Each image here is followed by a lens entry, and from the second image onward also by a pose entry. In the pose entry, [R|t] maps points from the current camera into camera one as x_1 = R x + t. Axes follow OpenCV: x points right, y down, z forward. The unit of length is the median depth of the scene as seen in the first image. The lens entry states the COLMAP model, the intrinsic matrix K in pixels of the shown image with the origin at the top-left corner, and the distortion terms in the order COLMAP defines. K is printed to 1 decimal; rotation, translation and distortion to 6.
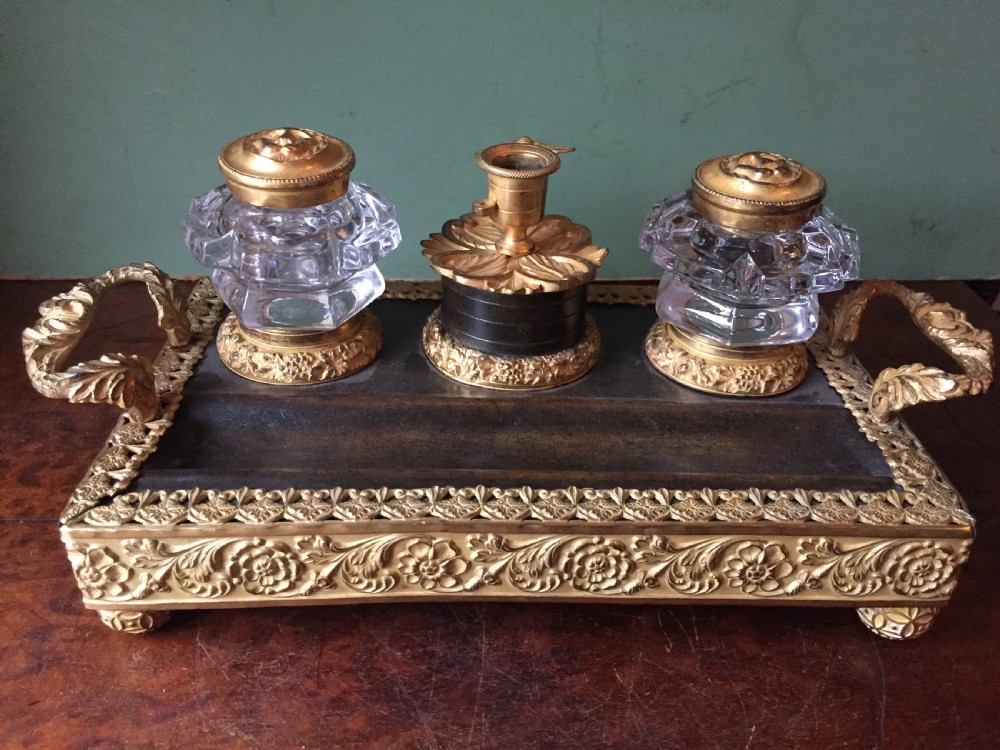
lens RADIAL K [[903.3, 0, 501.3], [0, 903.3, 368.3], [0, 0, 1]] dist [0.064217, -0.141544]
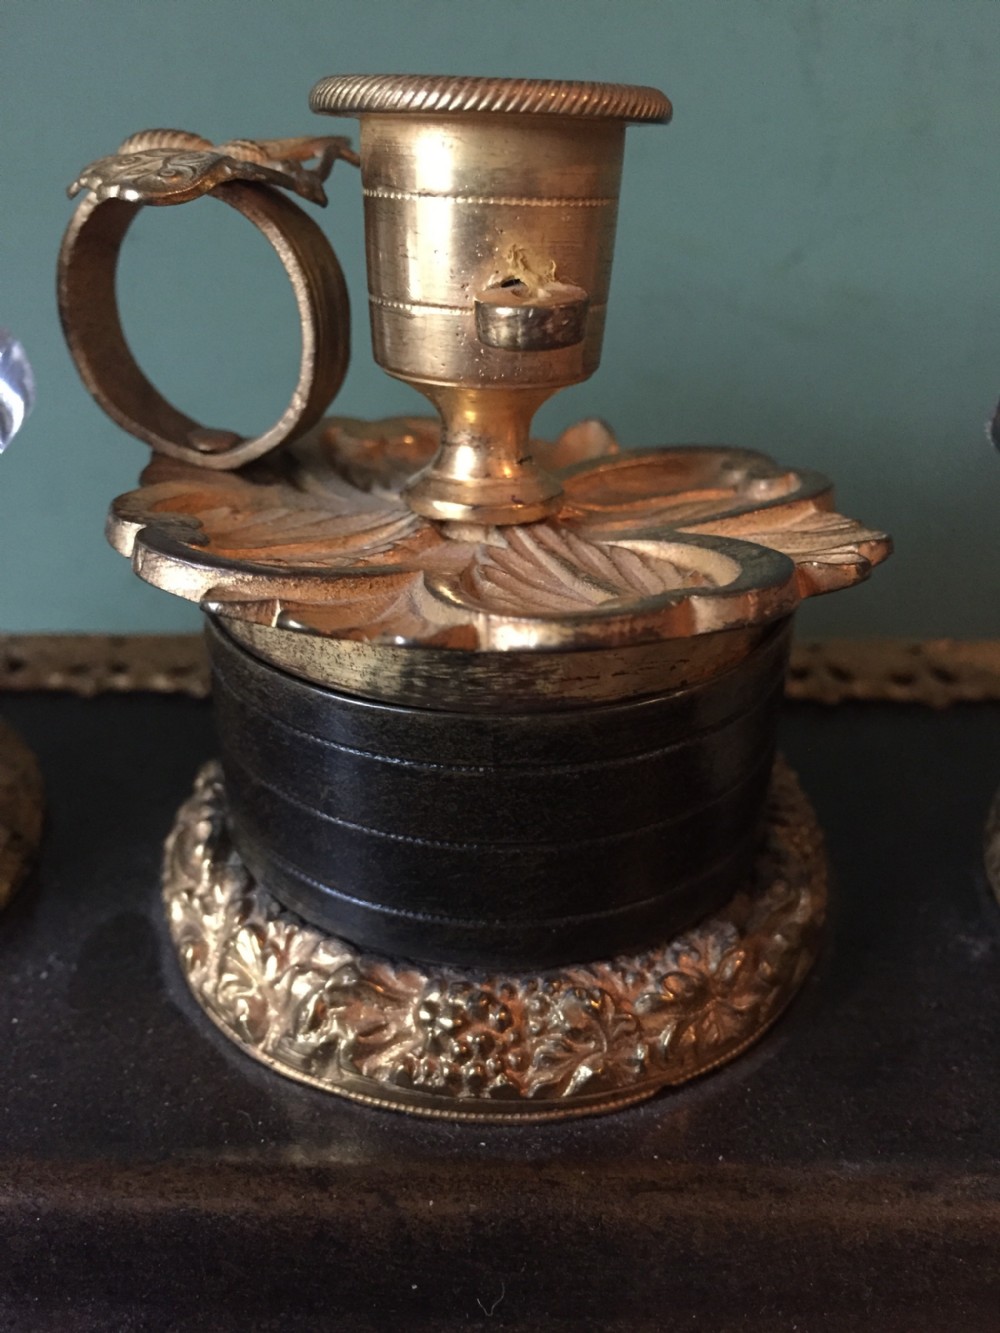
lens RADIAL K [[1204.1, 0, 495.2], [0, 1204.1, 664.5], [0, 0, 1]] dist [0.064217, -0.141544]
pose [[0.998252, -0.008776, -0.058450, 0.037467], [0.006389, 0.999143, -0.040900, -0.082654], [0.058759, 0.040455, 0.997452, 0.709061]]
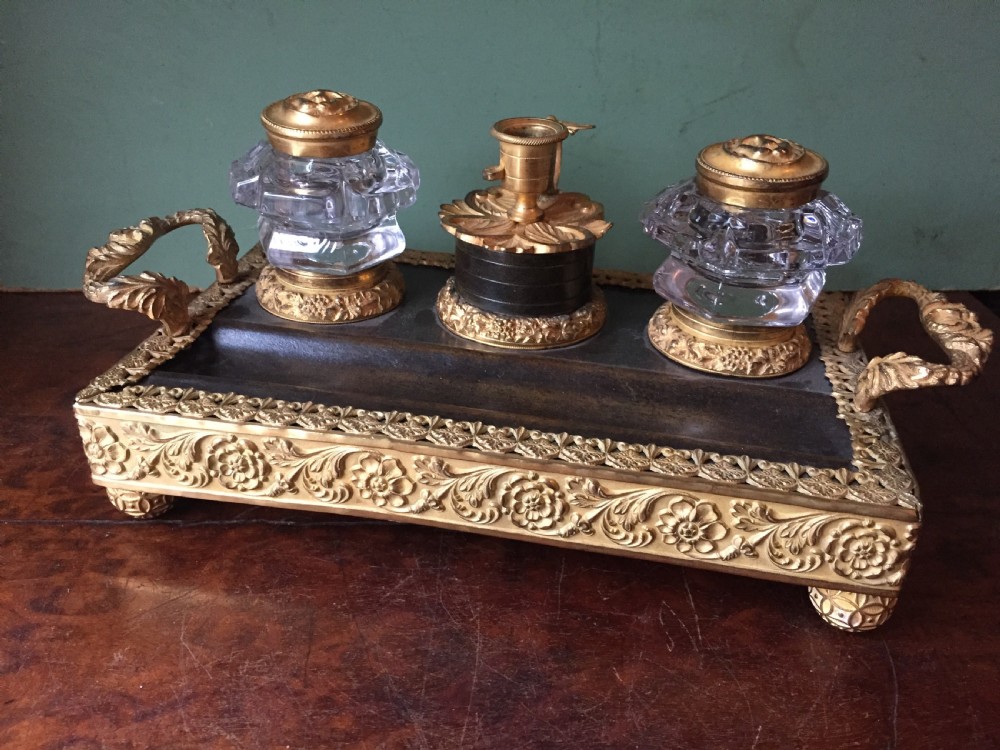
lens RADIAL K [[903.3, 0, 498.8], [0, 903.3, 371.2], [0, 0, 1]] dist [0.064217, -0.141544]
pose [[0.975653, 0.100937, -0.194710, 0.222699], [-0.111107, 0.992920, -0.042008, 0.100788], [0.189092, 0.062619, 0.979961, -0.033716]]
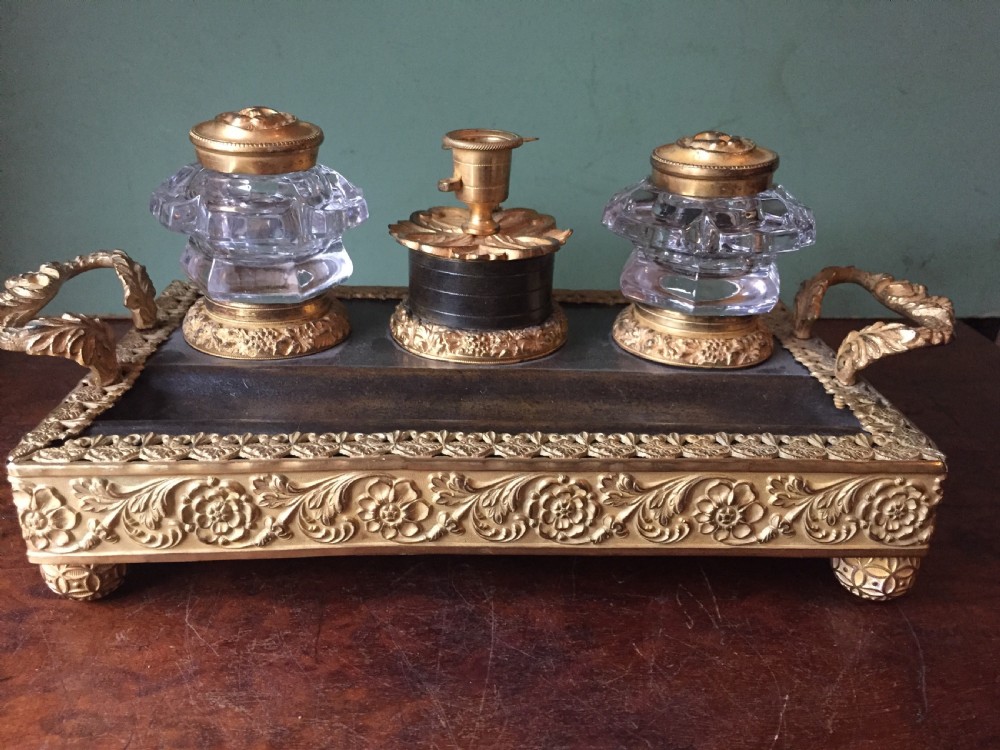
lens RADIAL K [[903.3, 0, 503.5], [0, 903.3, 368.8], [0, 0, 1]] dist [0.064217, -0.141544]
pose [[0.999822, -0.009696, 0.016201, 0.024062], [0.012033, 0.988455, -0.151037, 0.187389], [-0.014550, 0.151205, 0.988395, 0.016778]]
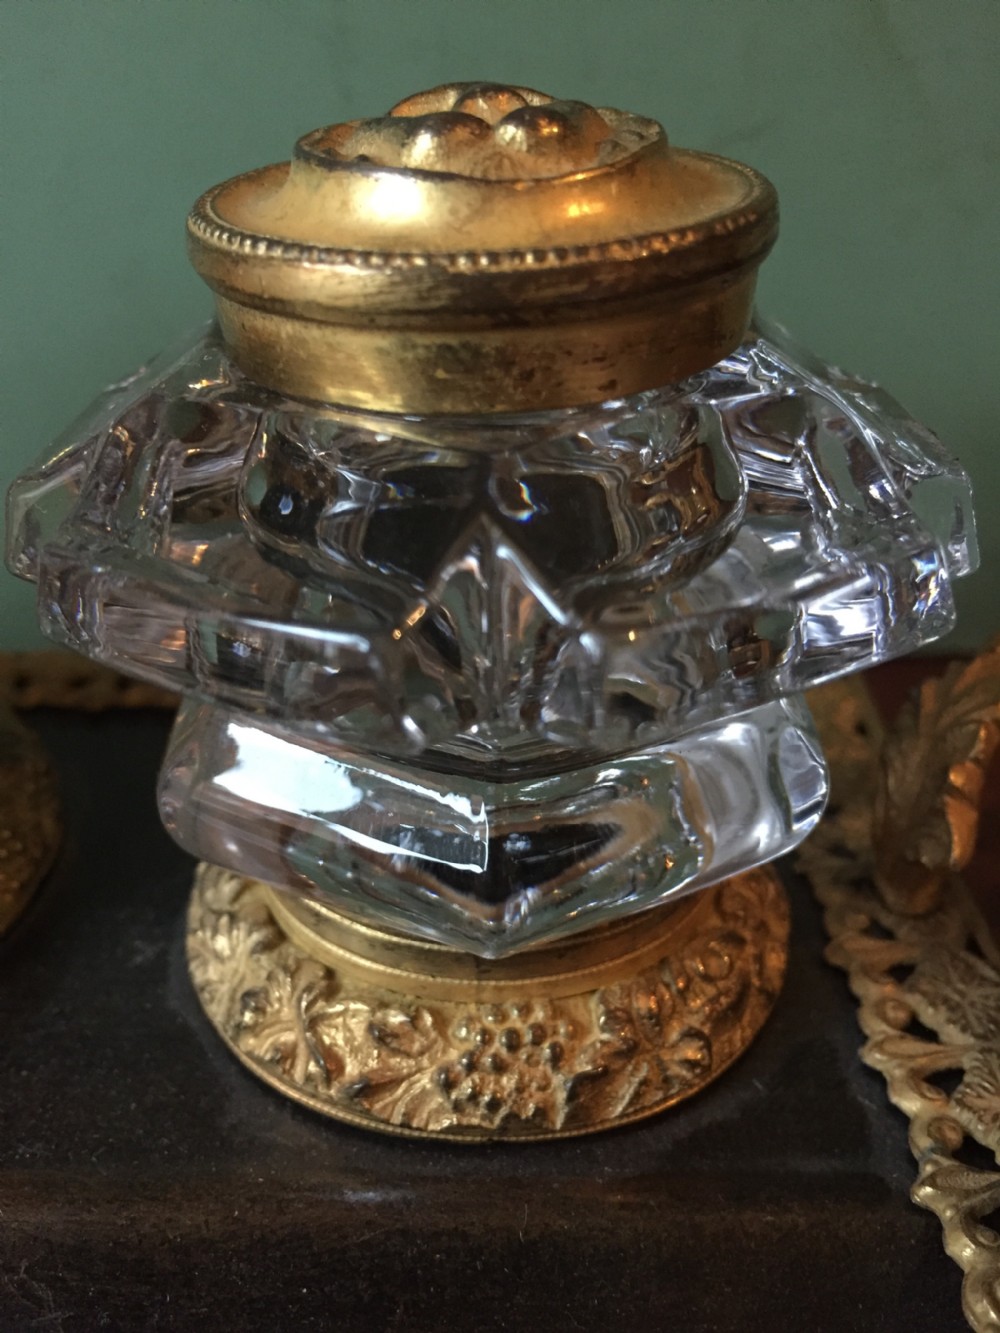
lens RADIAL K [[1204.1, 0, 508.7], [0, 1204.1, 657.9], [0, 0, 1]] dist [0.064217, -0.141544]
pose [[0.998383, -0.021959, -0.052426, 0.305932], [0.019606, 0.998795, -0.044984, -0.082478], [0.053351, 0.043884, 0.997611, 0.714011]]
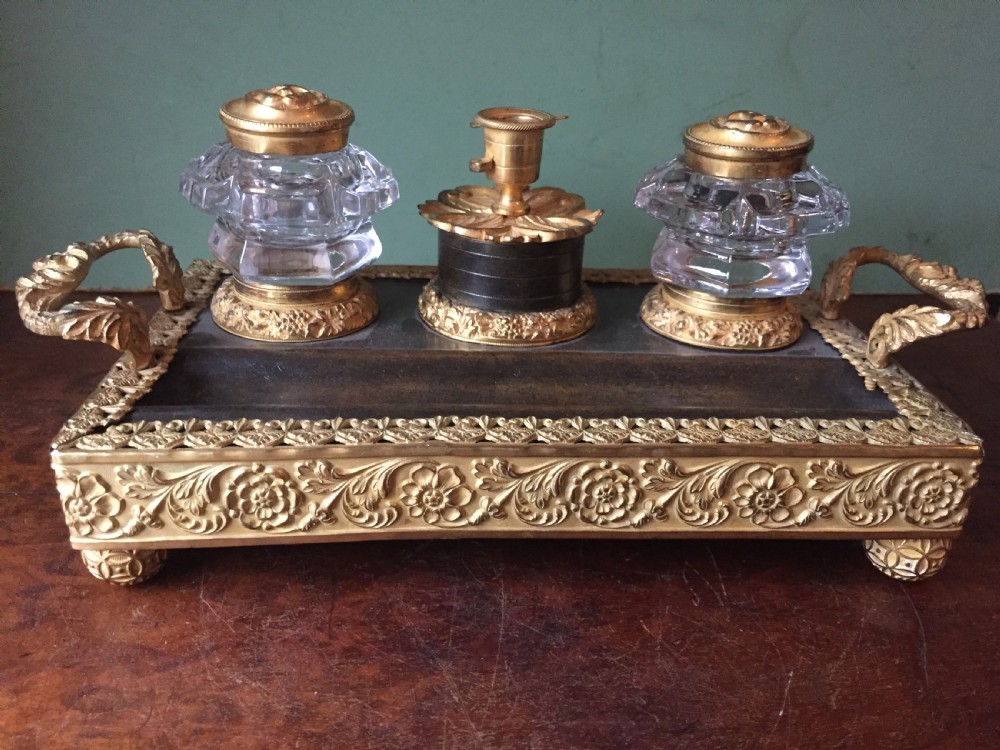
lens RADIAL K [[903.3, 0, 502.3], [0, 903.3, 371.5], [0, 0, 1]] dist [0.064217, -0.141544]
pose [[0.999504, -0.011182, 0.029425, -0.027962], [0.014376, 0.993751, -0.110691, 0.168412], [-0.028003, 0.111059, 0.993419, 0.015482]]
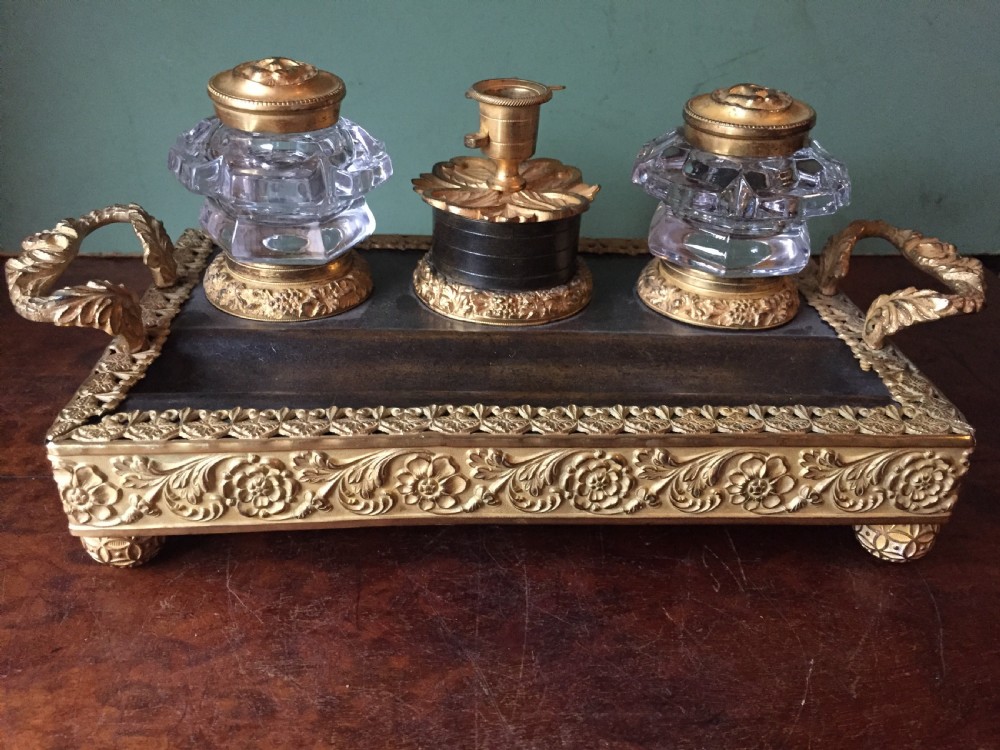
lens RADIAL K [[903.3, 0, 502.2], [0, 903.3, 375.0], [0, 0, 1]] dist [0.064217, -0.141544]
pose [[0.999448, -0.011458, 0.031195, -0.024513], [0.012473, 0.999393, -0.032532, 0.115046], [-0.030804, 0.032903, 0.998984, 0.013144]]
